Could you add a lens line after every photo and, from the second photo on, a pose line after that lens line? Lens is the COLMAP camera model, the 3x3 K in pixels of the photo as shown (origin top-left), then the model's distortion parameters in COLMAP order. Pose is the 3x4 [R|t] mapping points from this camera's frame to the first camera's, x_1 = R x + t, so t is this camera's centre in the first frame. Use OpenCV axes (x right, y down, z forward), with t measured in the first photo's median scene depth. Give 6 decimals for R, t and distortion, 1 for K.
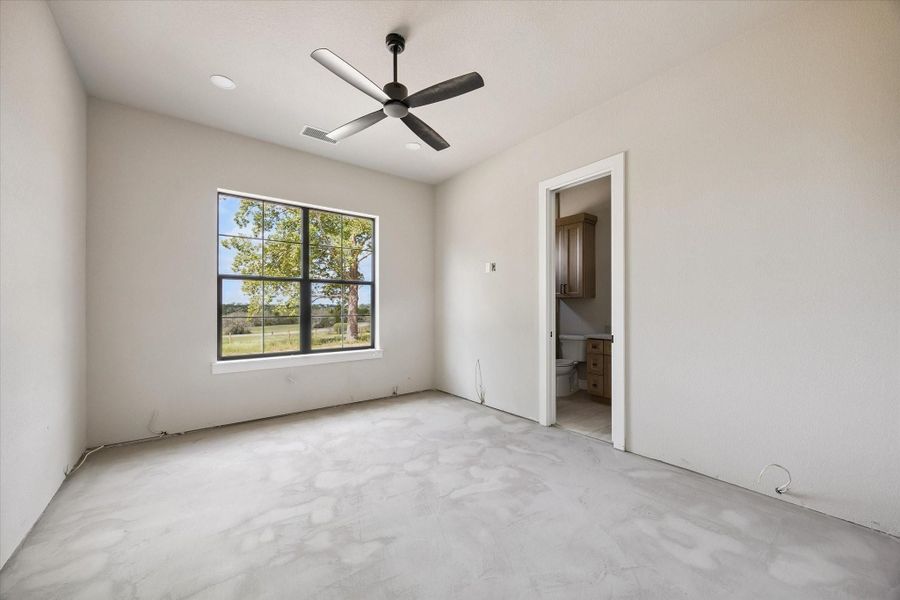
lens RADIAL K [[346.9, 0, 453.4], [0, 346.9, 308.0], [0, 0, 1]] dist [-0.007536, -0.001685]
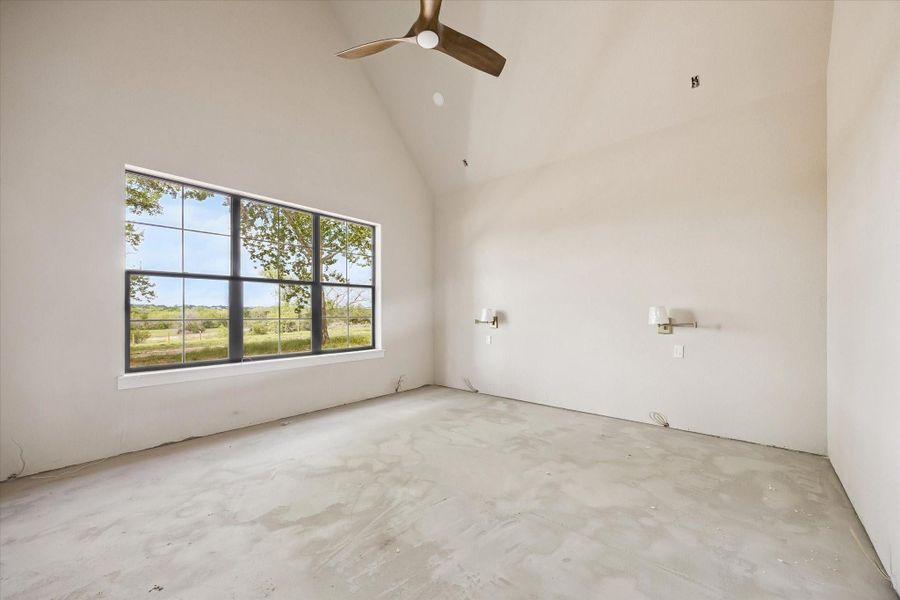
lens RADIAL K [[417.1, 0, 447.1], [0, 417.1, 299.6], [0, 0, 1]] dist [0.001905, 0.000086]
pose [[0.961014, 0.013290, 0.276180, -0.368848], [-0.005609, 0.999576, -0.028586, 0.002337], [-0.276443, 0.025923, 0.960681, -0.285709]]
